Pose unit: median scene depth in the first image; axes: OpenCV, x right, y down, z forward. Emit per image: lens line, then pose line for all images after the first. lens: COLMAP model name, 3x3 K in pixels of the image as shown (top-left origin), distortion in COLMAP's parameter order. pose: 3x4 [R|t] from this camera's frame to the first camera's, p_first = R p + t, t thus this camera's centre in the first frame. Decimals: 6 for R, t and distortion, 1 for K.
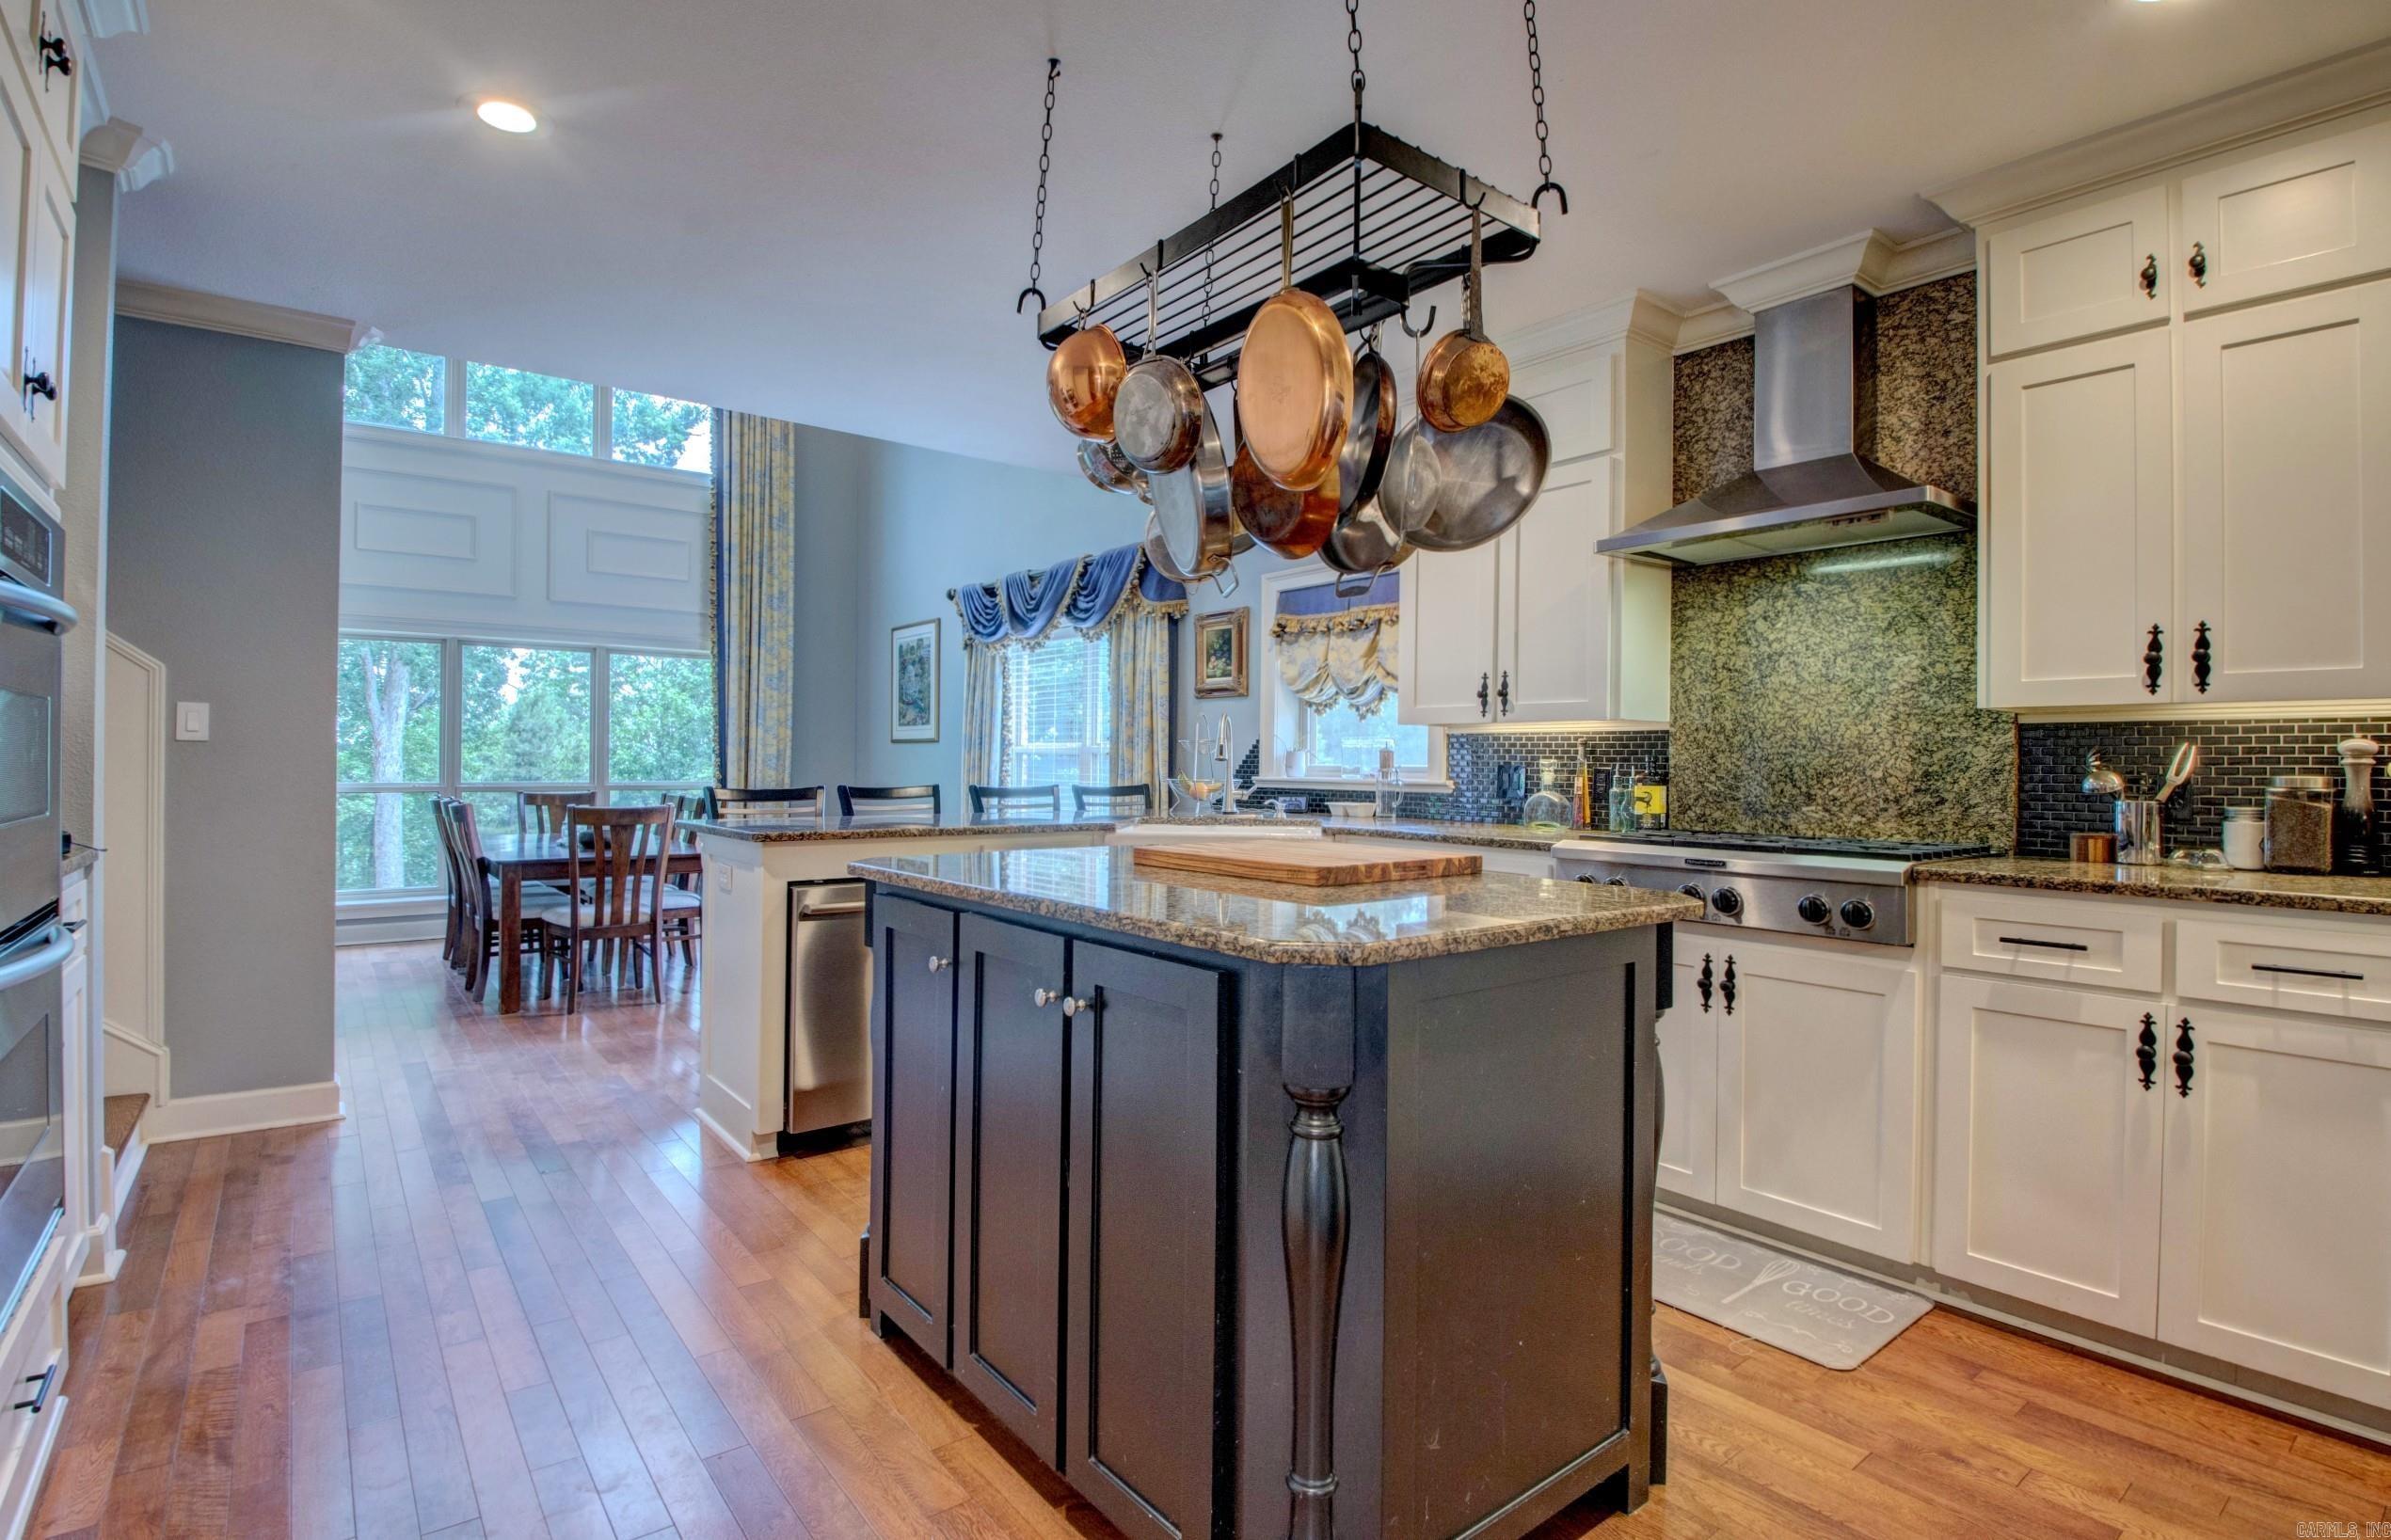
lens RADIAL K [[1133.5, 0, 1213.7], [0, 1133.5, 763.4], [0, 0, 1]] dist [0.034502, -0.042747]
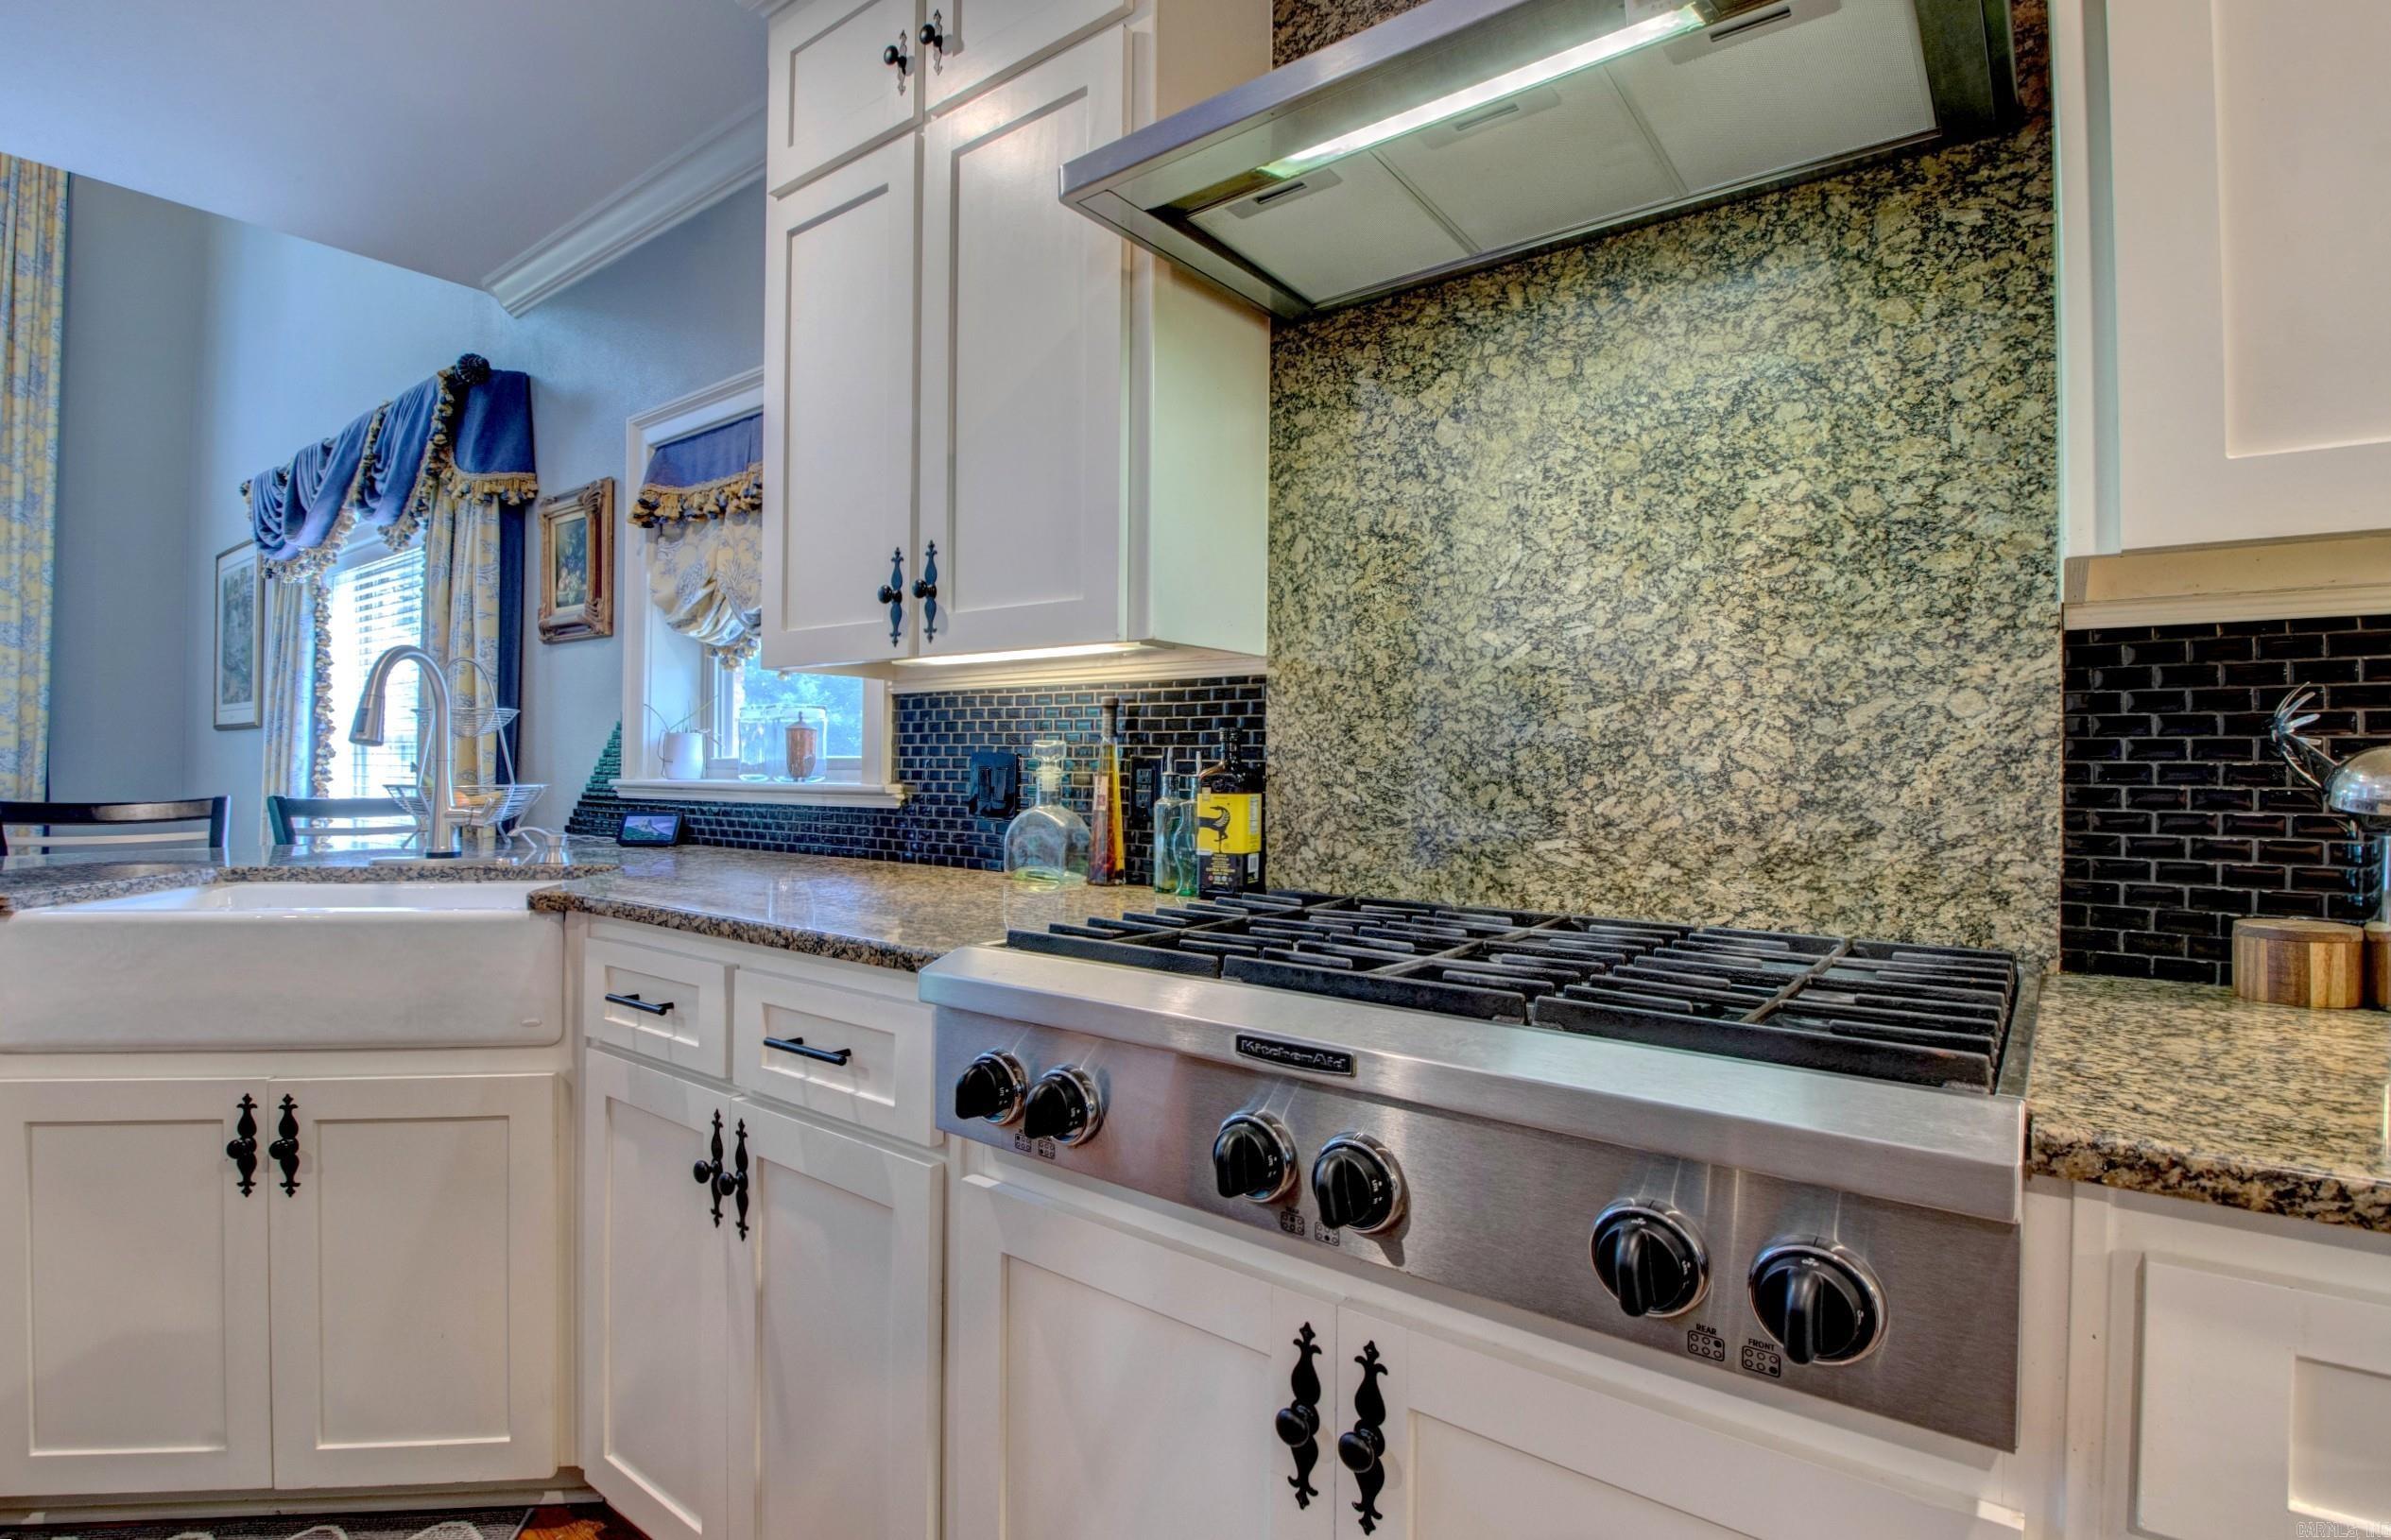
lens RADIAL K [[1133.5, 0, 1213.7], [0, 1133.5, 763.4], [0, 0, 1]] dist [0.034502, -0.042747]
pose [[0.966388, 0.000508, 0.257087, 0.252800], [0.000309, 0.999995, -0.003138, 0.008694], [-0.257087, 0.003112, 0.966383, 0.541446]]
